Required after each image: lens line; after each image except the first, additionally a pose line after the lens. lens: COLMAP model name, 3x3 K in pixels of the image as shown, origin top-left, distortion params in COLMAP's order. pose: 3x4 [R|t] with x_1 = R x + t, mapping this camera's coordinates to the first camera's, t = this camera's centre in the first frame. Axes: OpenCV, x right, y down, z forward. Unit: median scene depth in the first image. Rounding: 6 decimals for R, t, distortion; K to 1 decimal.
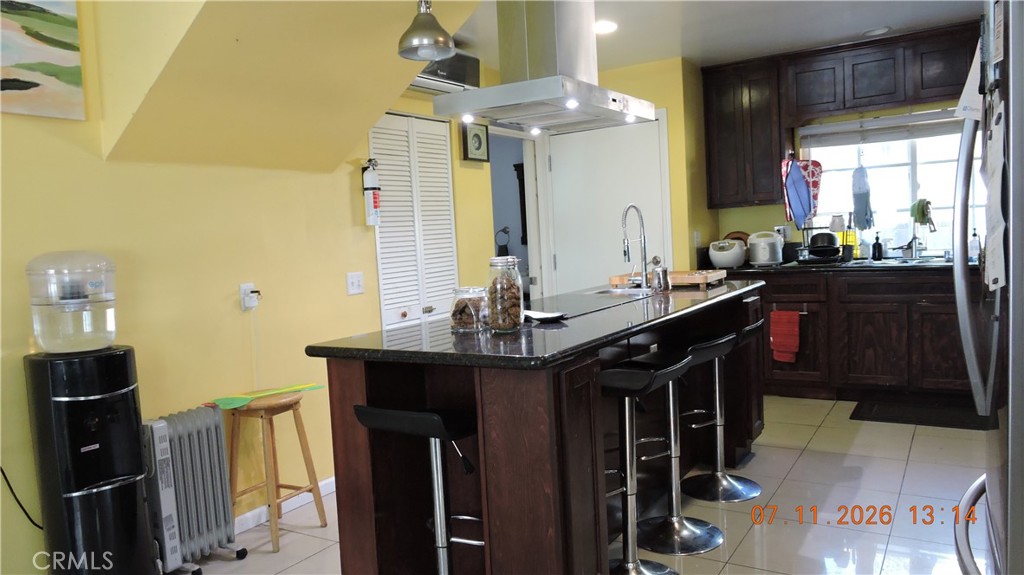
lens RADIAL K [[731.1, 0, 513.9], [0, 731.1, 292.4], [0, 0, 1]] dist [-0.011052, 0.003584]
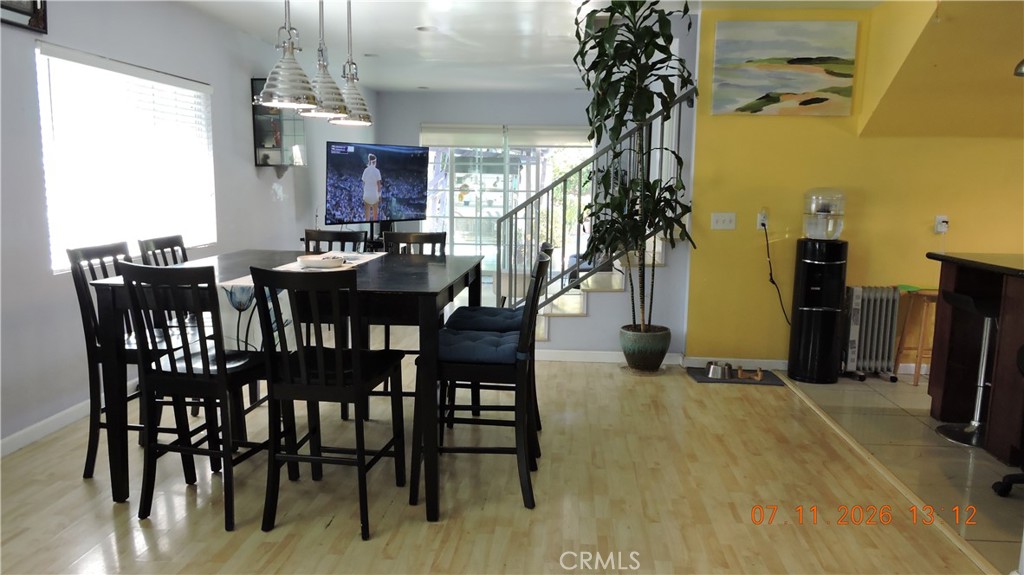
lens RADIAL K [[731.1, 0, 513.9], [0, 731.1, 292.4], [0, 0, 1]] dist [-0.011052, 0.003584]
pose [[0.464509, 0.190390, -0.864860, 0.456407], [-0.110029, 0.981456, 0.156962, 0.002944], [0.878706, 0.022250, 0.476844, -0.400429]]
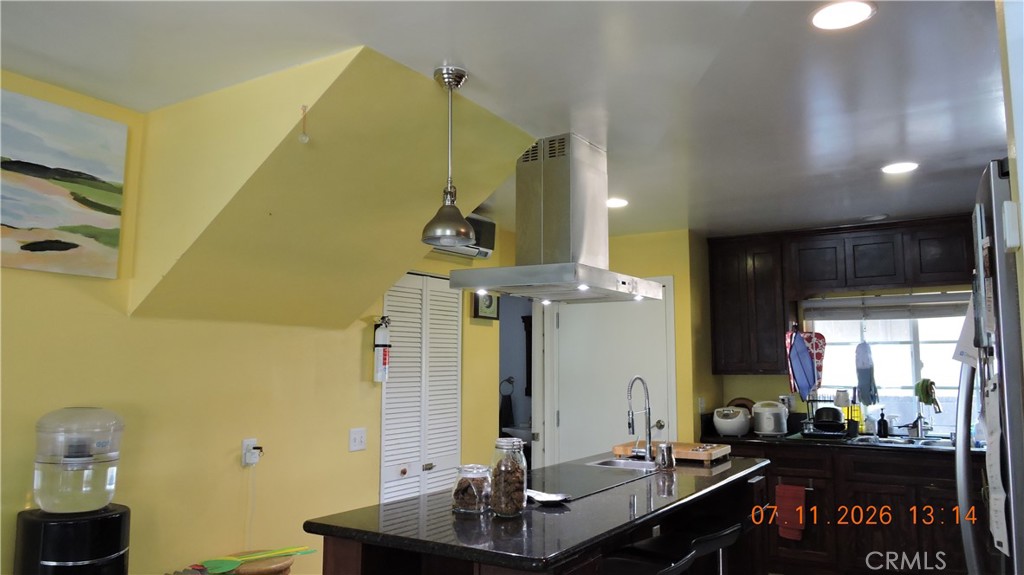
lens RADIAL K [[731.1, 0, 513.9], [0, 731.1, 292.4], [0, 0, 1]] dist [-0.011052, 0.003584]
pose [[0.998403, 0.055622, -0.009910, -0.005851], [-0.056496, 0.981715, -0.181781, -0.039784], [-0.000382, 0.182050, 0.983289, -0.014947]]
